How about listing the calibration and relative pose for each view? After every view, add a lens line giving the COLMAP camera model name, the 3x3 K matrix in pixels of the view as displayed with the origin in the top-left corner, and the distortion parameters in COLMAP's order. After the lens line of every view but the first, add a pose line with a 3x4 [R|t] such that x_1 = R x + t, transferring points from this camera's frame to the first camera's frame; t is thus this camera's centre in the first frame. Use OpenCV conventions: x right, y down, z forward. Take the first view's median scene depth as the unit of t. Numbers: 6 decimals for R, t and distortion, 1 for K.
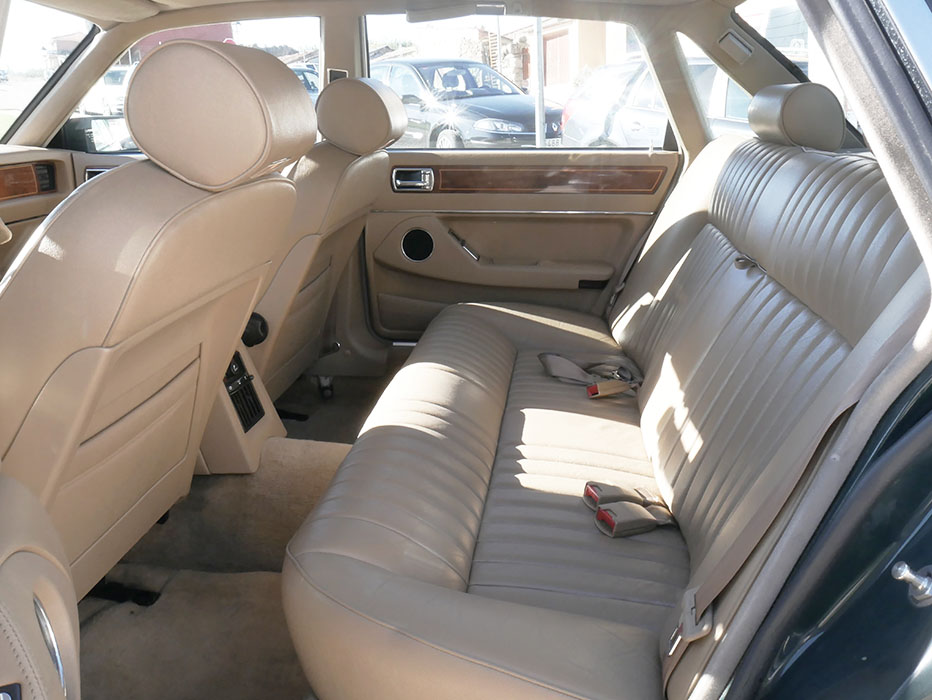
lens RADIAL K [[816.5, 0, 466.0], [0, 816.5, 350.0], [0, 0, 1]] dist [-0.050243, 0.081367]
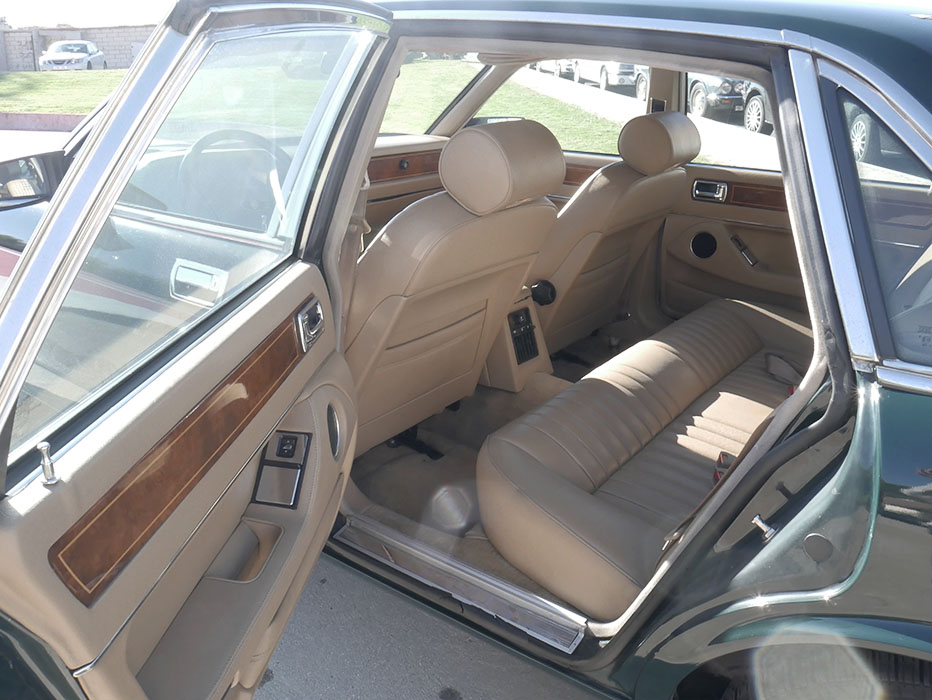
lens RADIAL K [[816.5, 0, 466.0], [0, 816.5, 350.0], [0, 0, 1]] dist [-0.050243, 0.081367]
pose [[0.860631, 0.199523, -0.468513, 0.288446], [-0.171002, 0.979855, 0.103164, -0.050656], [0.479658, -0.008669, 0.877413, -0.281853]]
